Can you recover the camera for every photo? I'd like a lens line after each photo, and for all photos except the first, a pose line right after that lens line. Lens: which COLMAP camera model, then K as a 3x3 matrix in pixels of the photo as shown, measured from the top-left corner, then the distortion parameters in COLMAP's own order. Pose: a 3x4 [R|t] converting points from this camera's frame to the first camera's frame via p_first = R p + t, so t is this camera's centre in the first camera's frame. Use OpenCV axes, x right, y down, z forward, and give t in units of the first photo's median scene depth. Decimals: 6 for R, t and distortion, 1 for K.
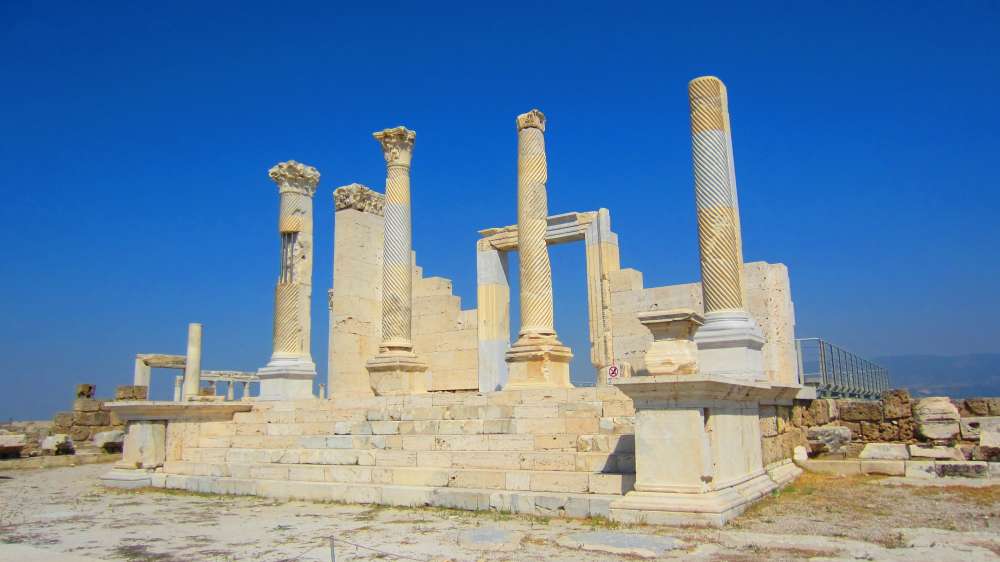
lens RADIAL K [[711.0, 0, 503.3], [0, 711.0, 280.1], [0, 0, 1]] dist [-0.023004, 0.000715]
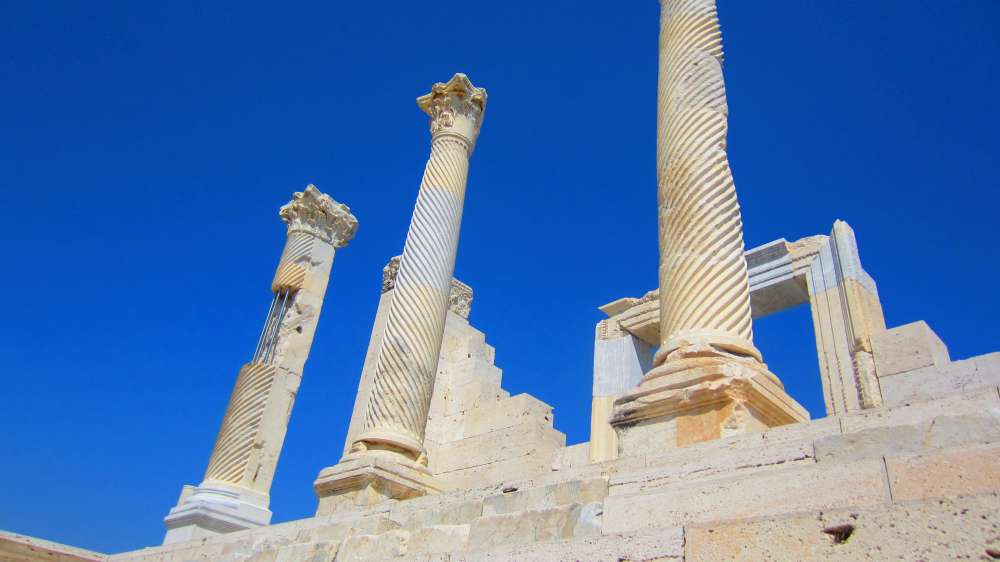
lens RADIAL K [[711.0, 0, 503.3], [0, 711.0, 280.1], [0, 0, 1]] dist [-0.023004, 0.000715]
pose [[0.972299, 0.002800, -0.233725, 0.024535], [-0.091871, 0.924032, -0.371113, 0.139041], [0.214930, 0.382305, 0.898692, 0.502933]]
